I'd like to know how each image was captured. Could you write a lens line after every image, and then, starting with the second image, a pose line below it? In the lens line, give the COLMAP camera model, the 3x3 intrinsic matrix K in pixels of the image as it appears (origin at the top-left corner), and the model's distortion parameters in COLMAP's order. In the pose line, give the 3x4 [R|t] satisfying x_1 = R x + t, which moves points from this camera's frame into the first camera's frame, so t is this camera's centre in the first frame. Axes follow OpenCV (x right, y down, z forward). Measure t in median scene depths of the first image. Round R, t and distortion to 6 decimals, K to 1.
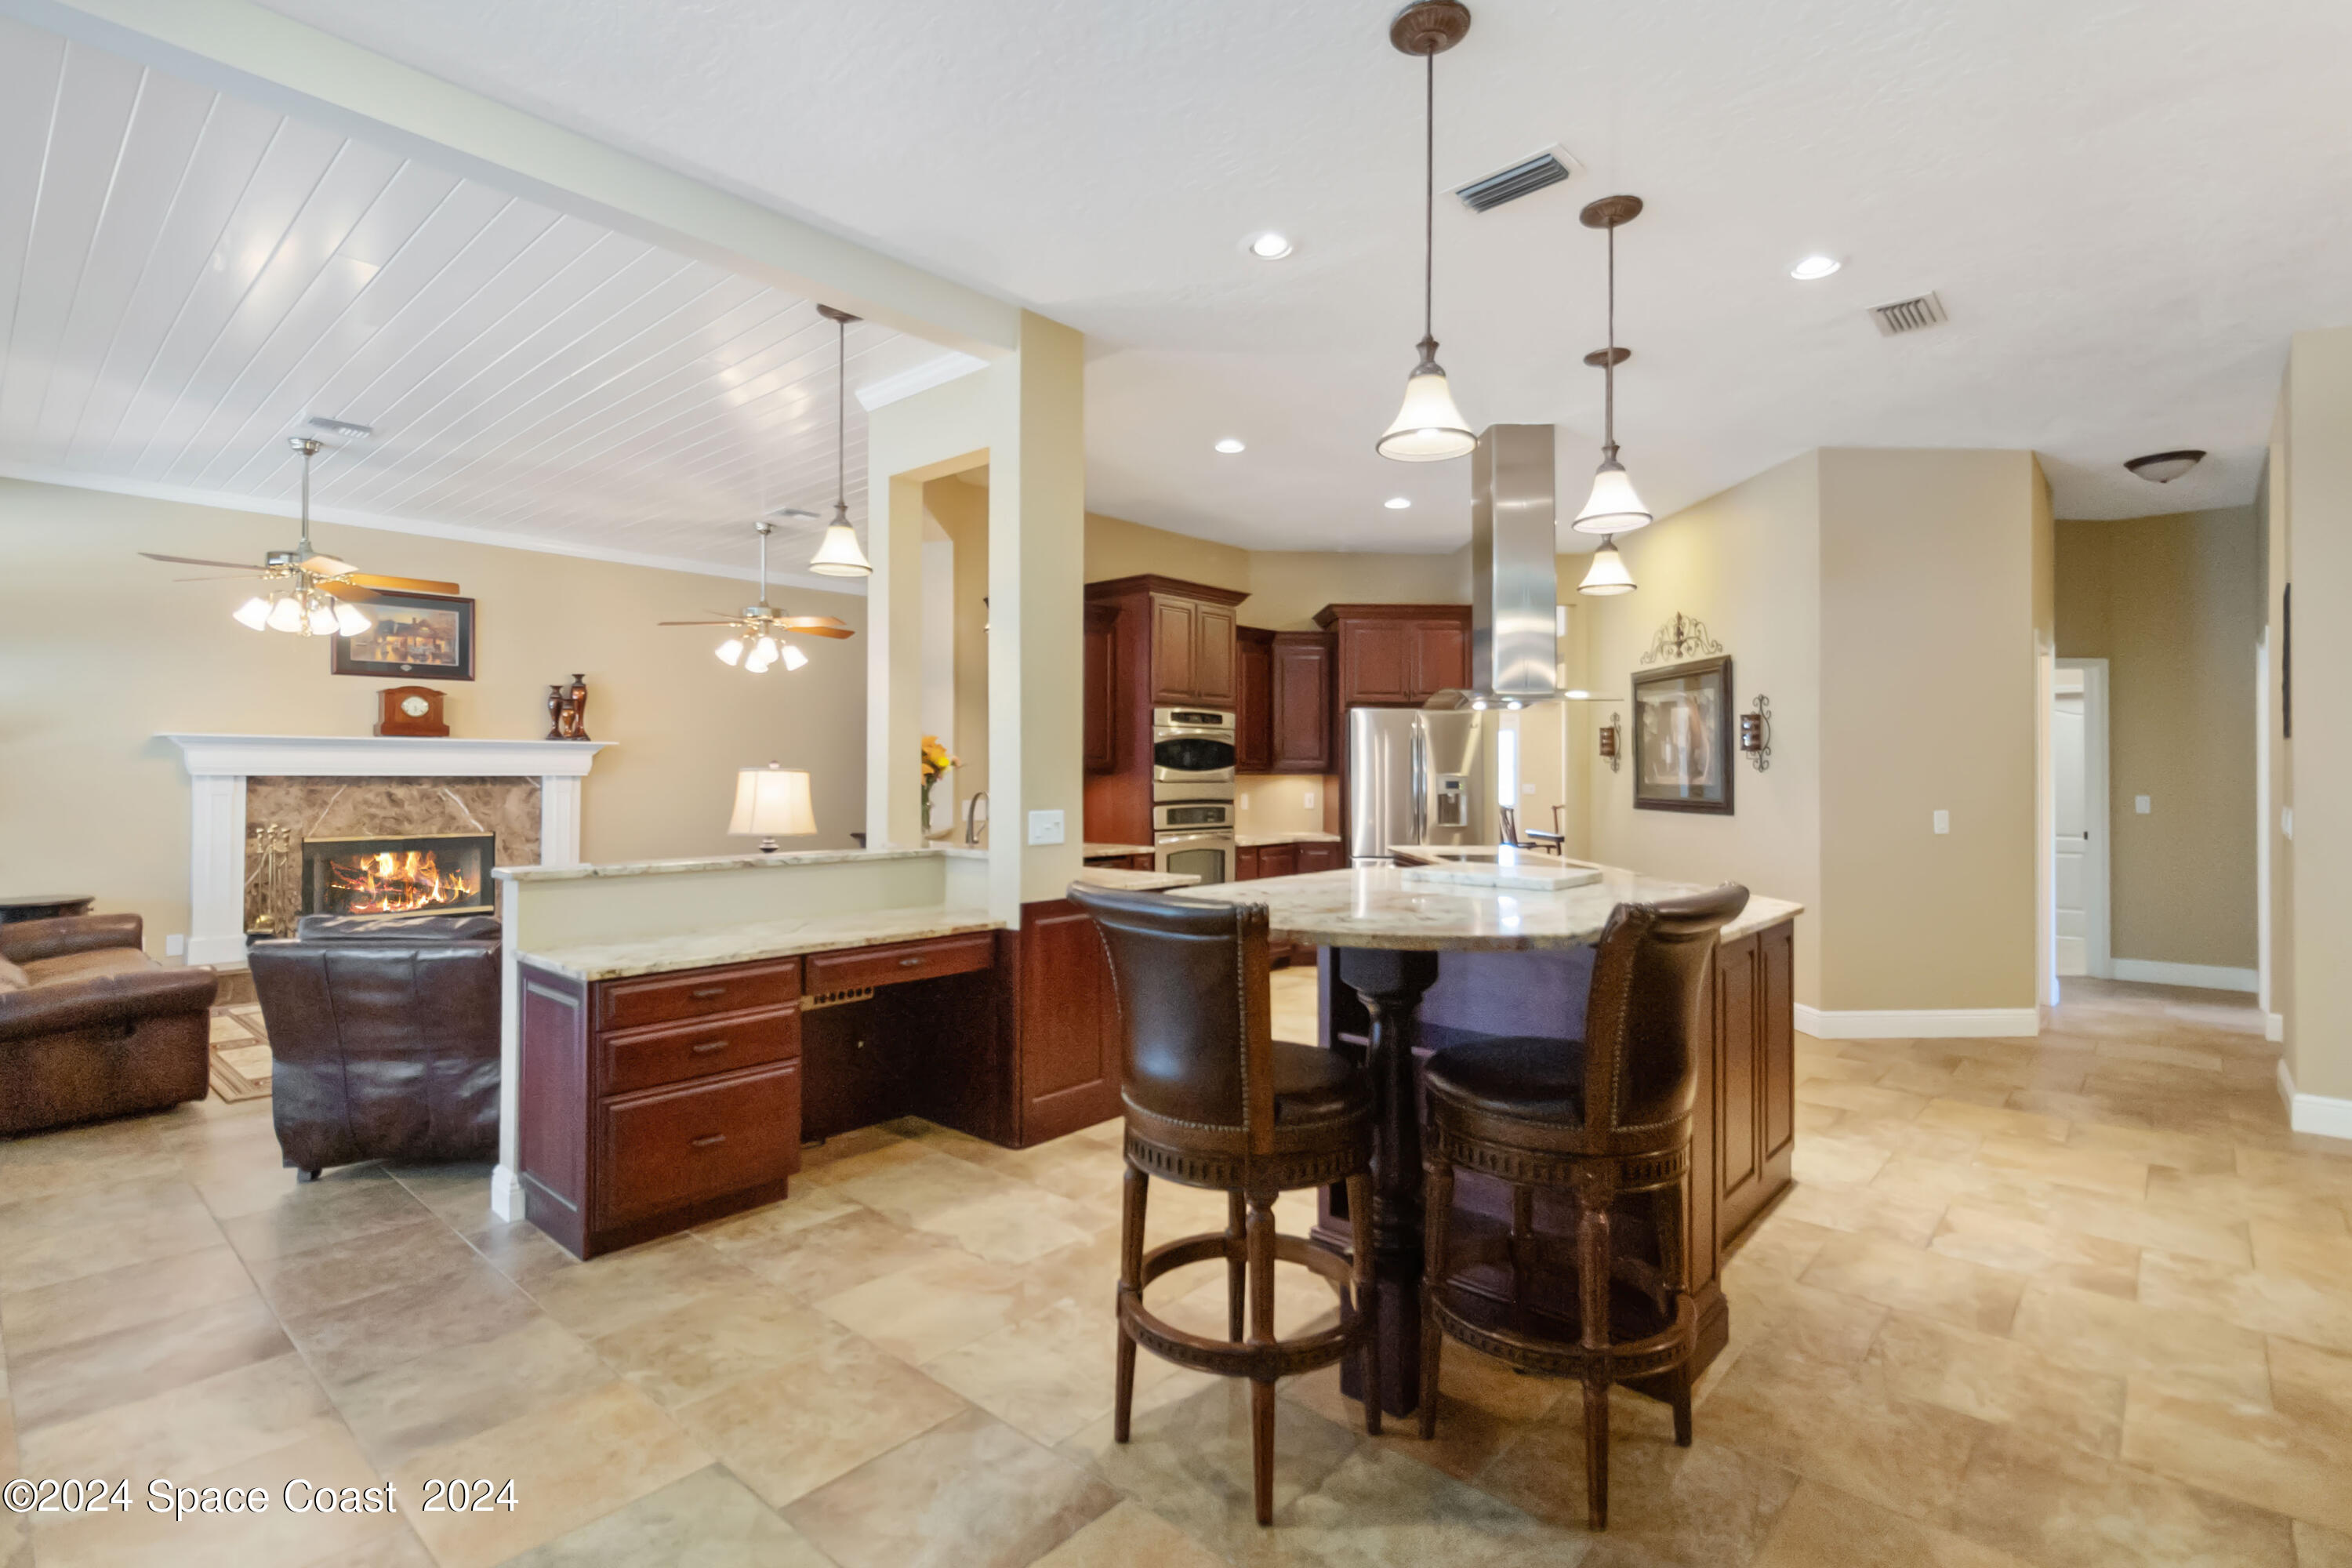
lens RADIAL K [[1133.3, 0, 1184.0], [0, 1133.3, 750.8], [0, 0, 1]] dist [0.002302, 0.000089]
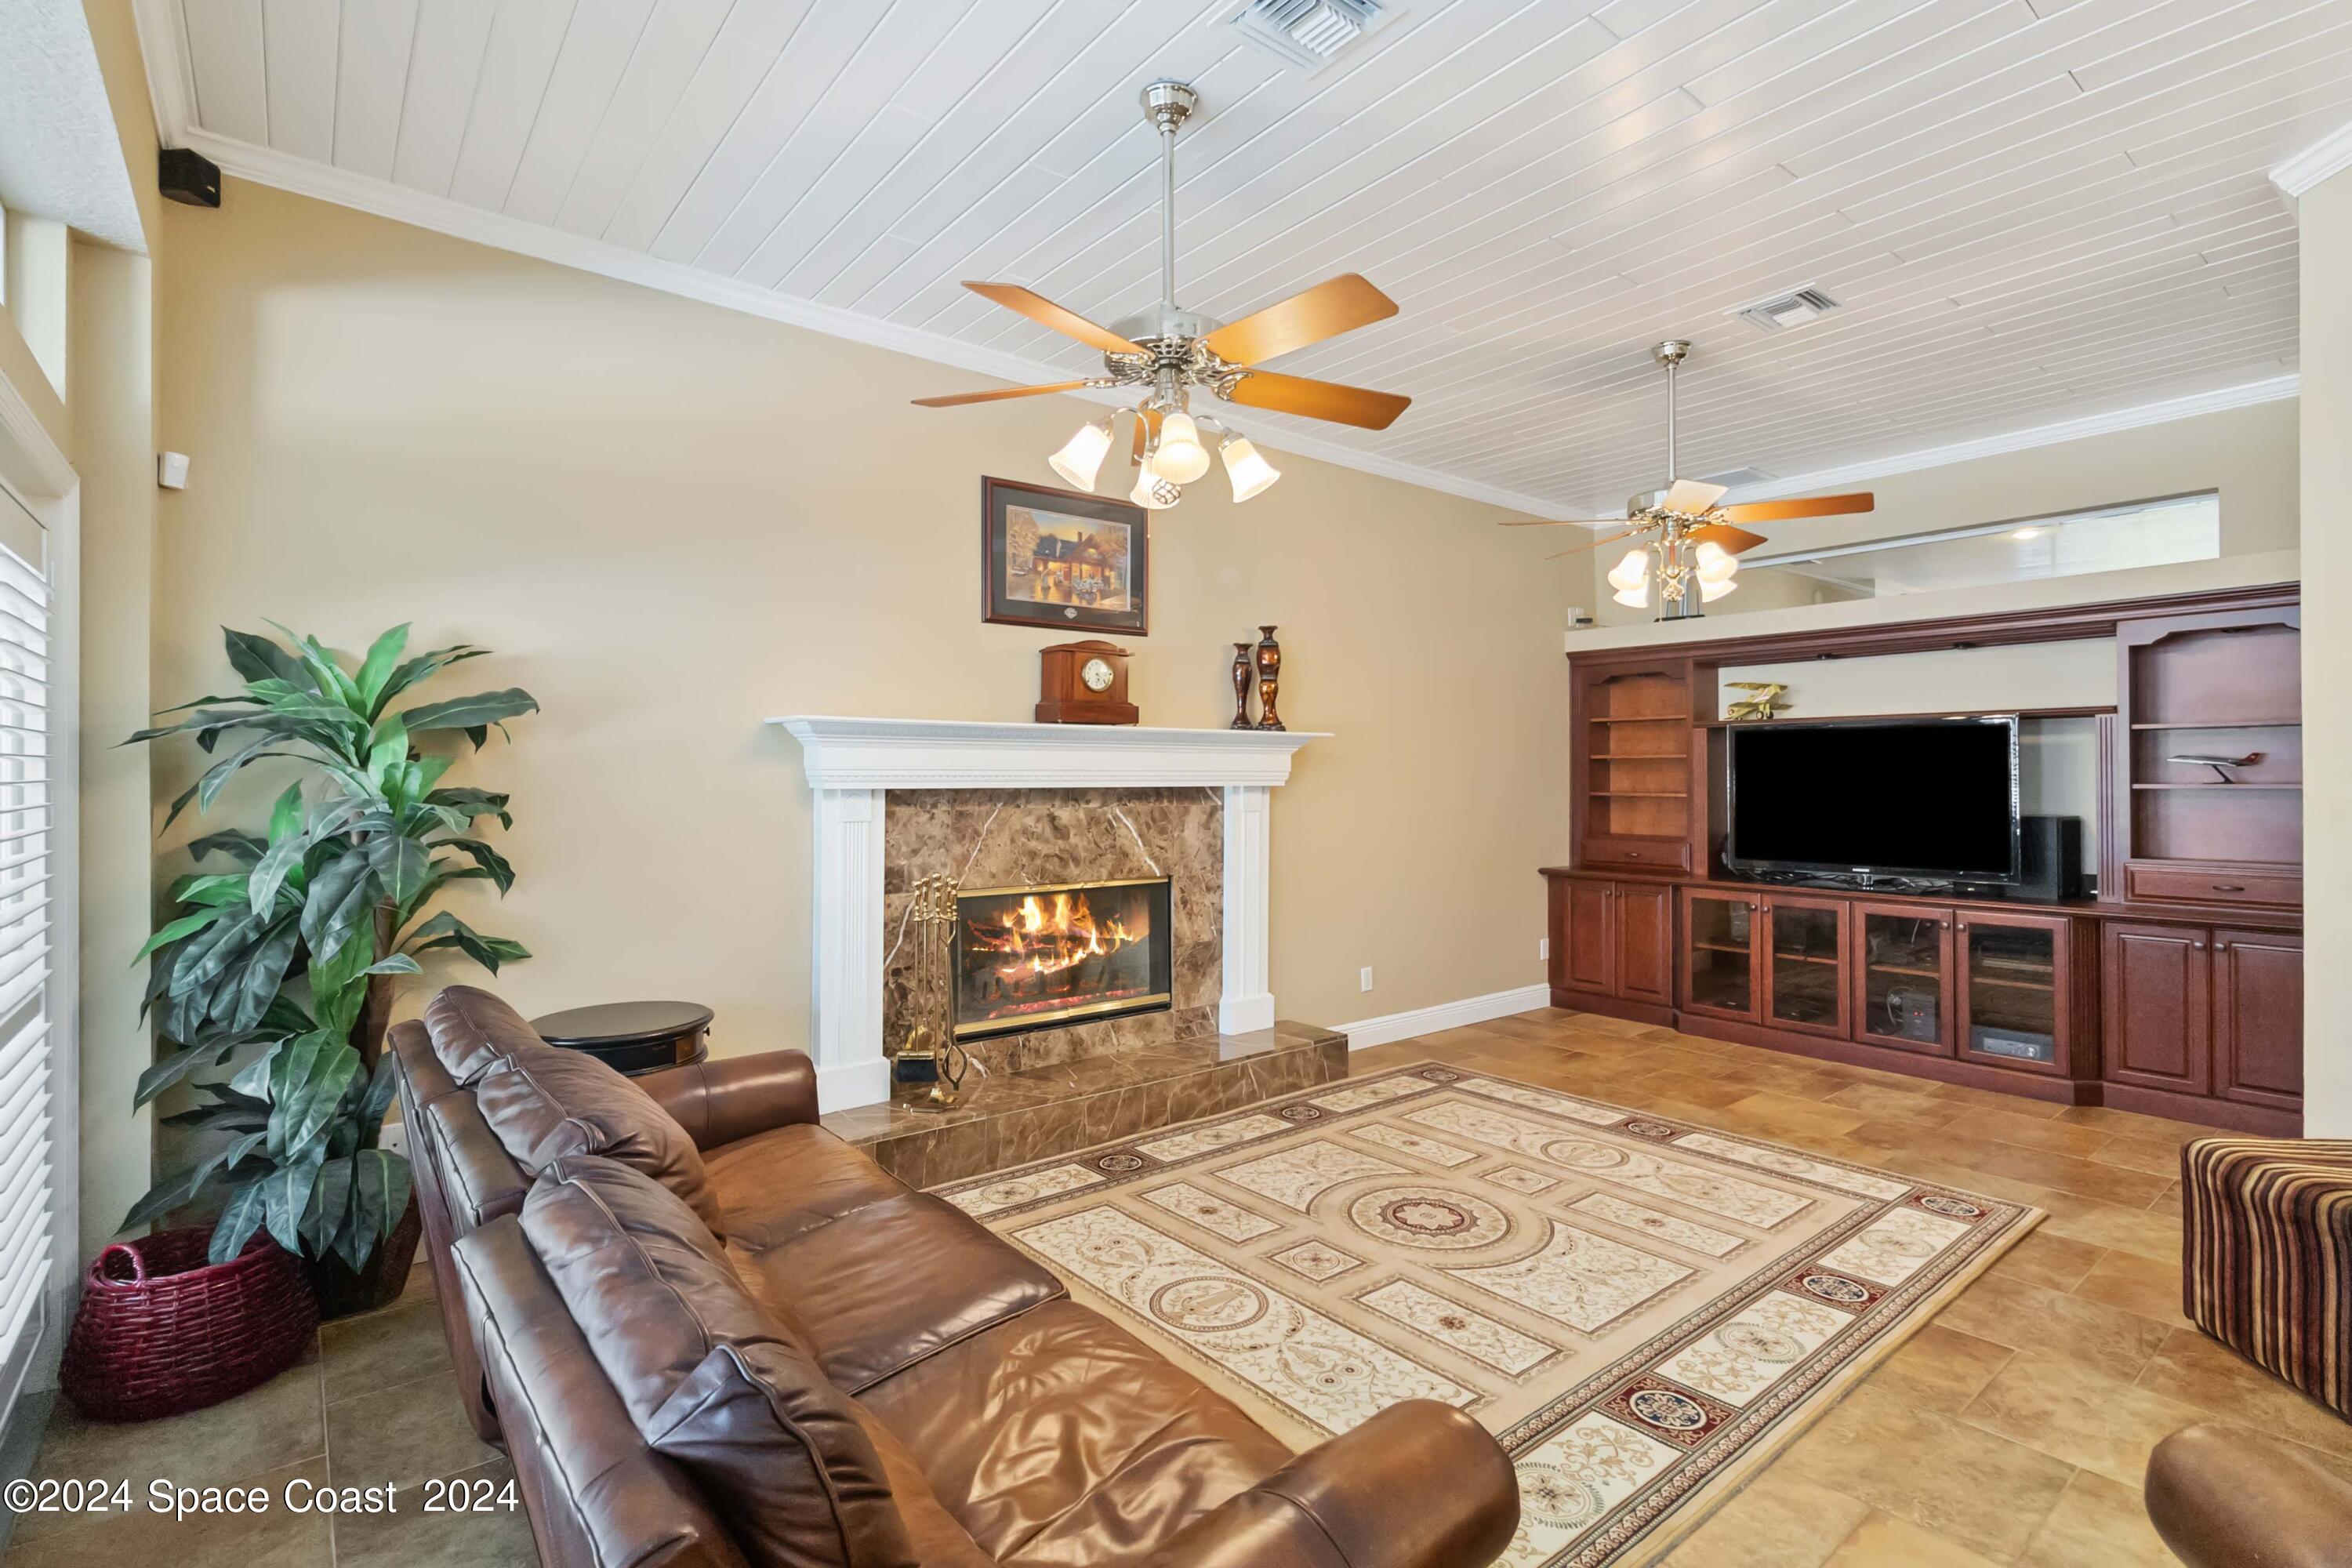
lens RADIAL K [[1133.3, 0, 1184.0], [0, 1133.3, 750.8], [0, 0, 1]] dist [0.002302, 0.000089]
pose [[0.984900, -0.003139, -0.173097, -0.518760], [0.003440, 0.999993, 0.001434, 0.001169], [0.173091, -0.002008, 0.984904, 0.402309]]
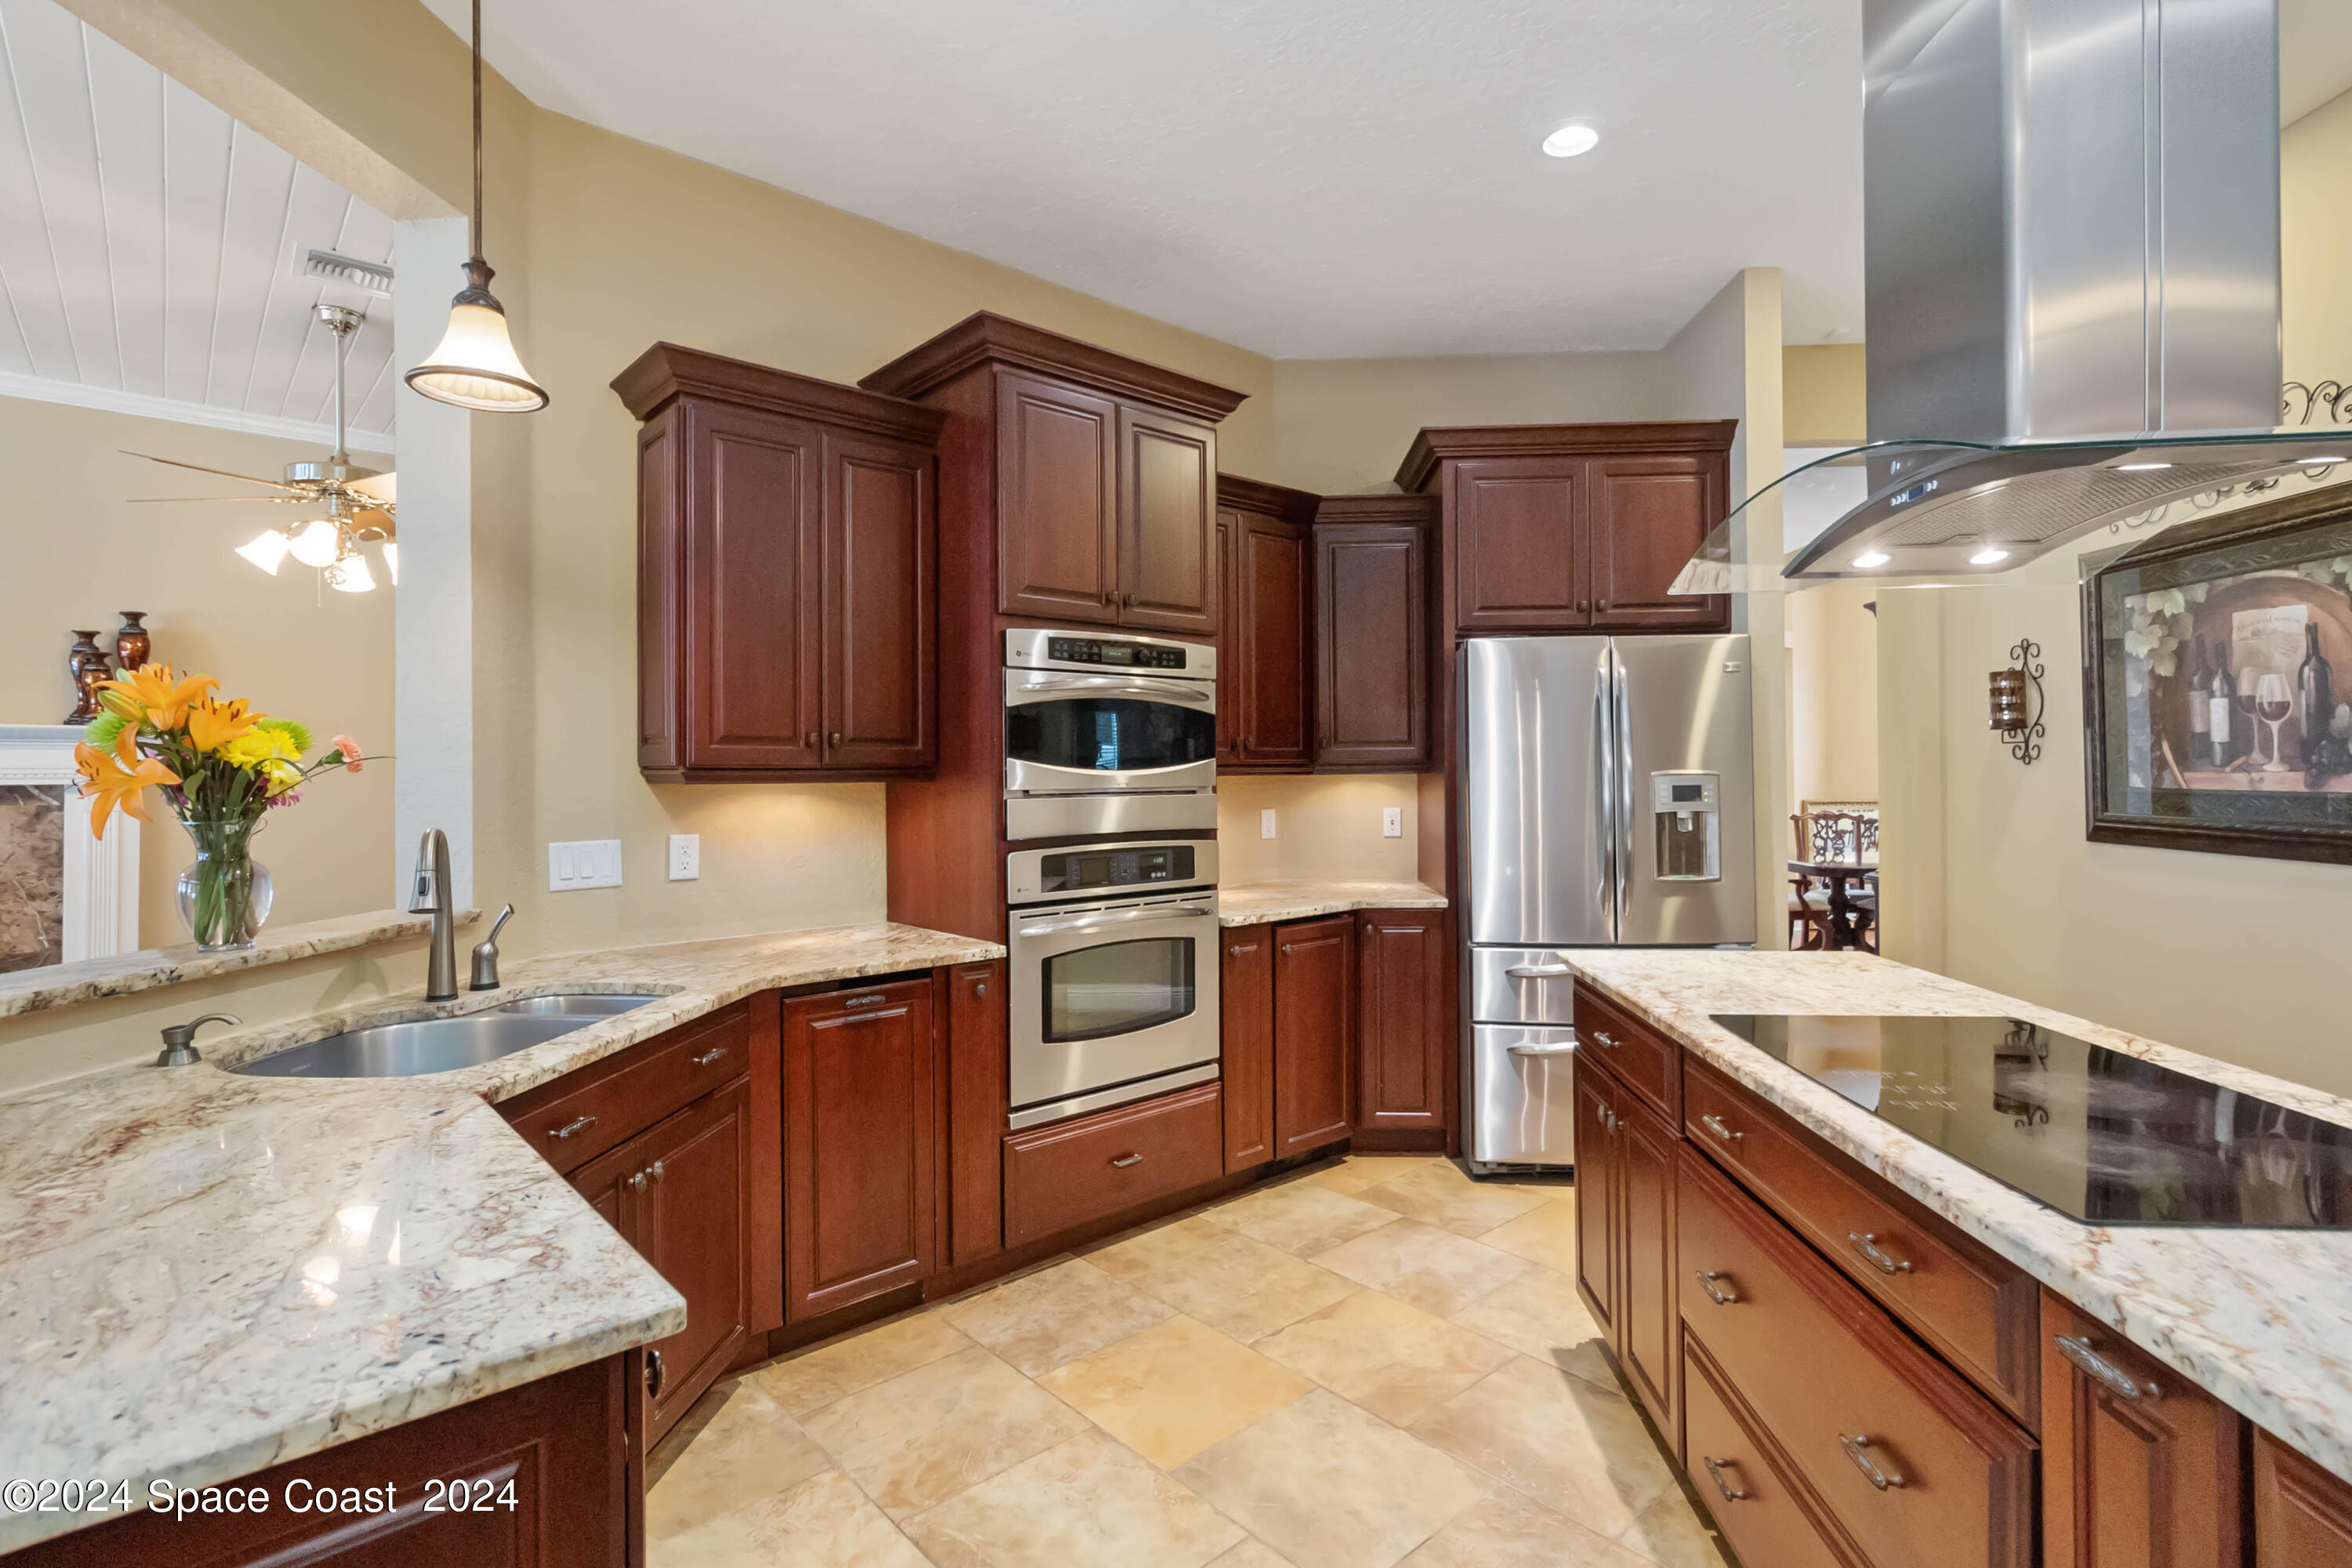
lens RADIAL K [[1133.3, 0, 1184.0], [0, 1133.3, 750.8], [0, 0, 1]] dist [0.002302, 0.000089]
pose [[0.994160, -0.009715, -0.107480, 0.080589], [0.010392, 0.999929, 0.005746, 0.007416], [0.107417, -0.006829, 0.994191, 0.518367]]
